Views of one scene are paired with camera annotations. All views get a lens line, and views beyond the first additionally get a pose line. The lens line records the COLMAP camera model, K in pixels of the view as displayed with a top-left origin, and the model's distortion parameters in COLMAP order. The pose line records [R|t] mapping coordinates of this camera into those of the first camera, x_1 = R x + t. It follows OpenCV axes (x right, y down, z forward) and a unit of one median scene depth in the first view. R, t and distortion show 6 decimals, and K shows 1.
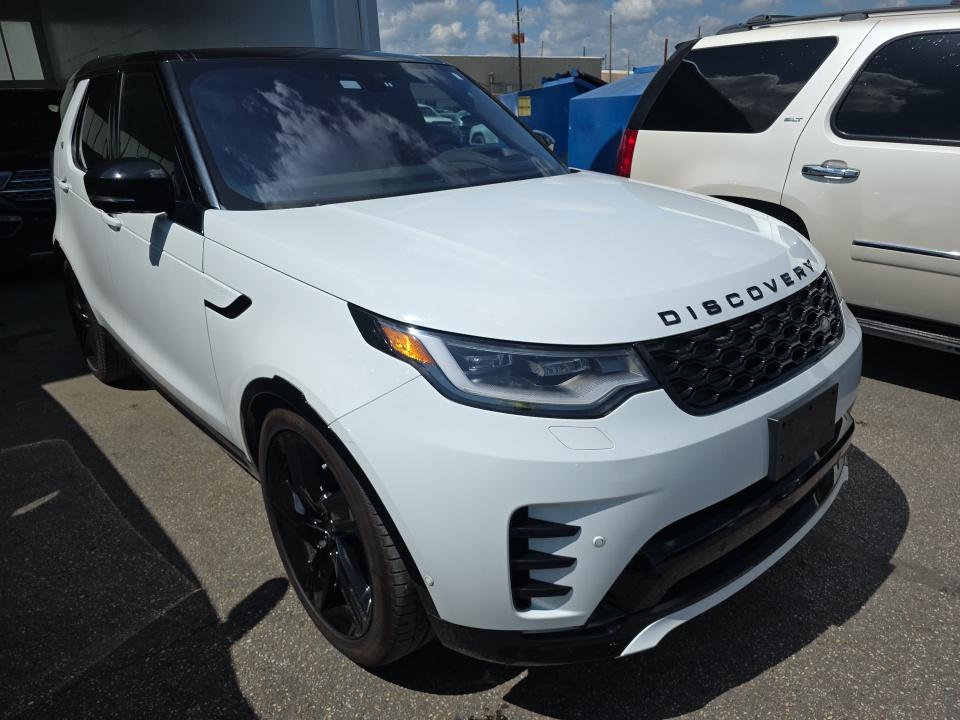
lens RADIAL K [[643.4, 0, 481.7], [0, 643.4, 360.7], [0, 0, 1]] dist [0.012398, -0.008160]
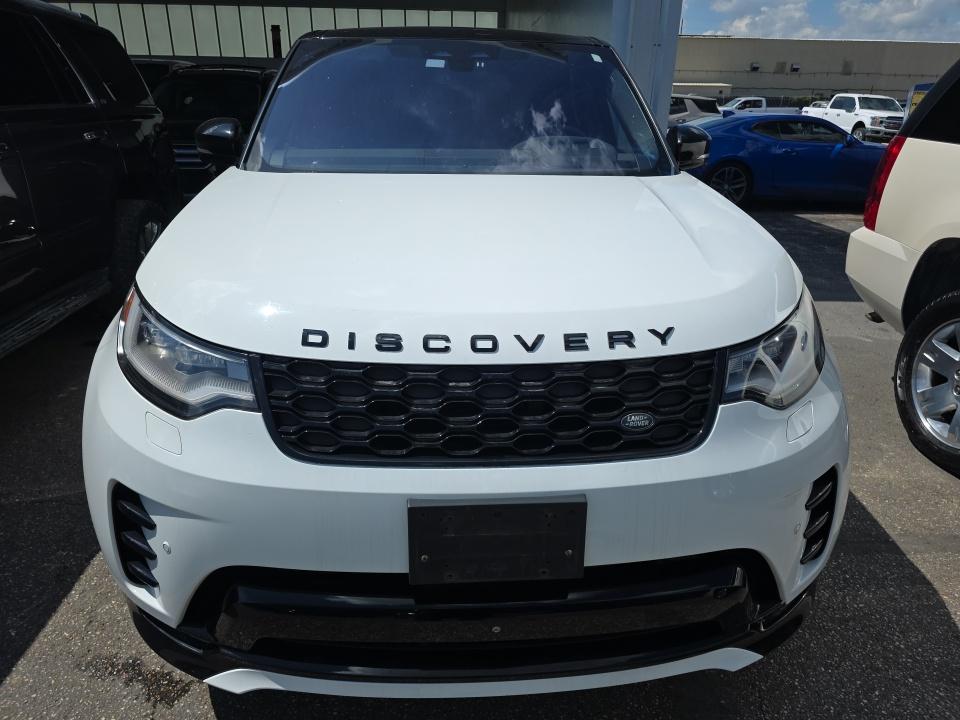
lens RADIAL K [[643.4, 0, 481.3], [0, 643.4, 358.5], [0, 0, 1]] dist [0.012398, -0.008160]
pose [[0.798294, 0.261355, -0.542606, 0.870724], [-0.254988, 0.962873, 0.088639, -0.160896], [0.545627, 0.067598, 0.835298, 0.395949]]
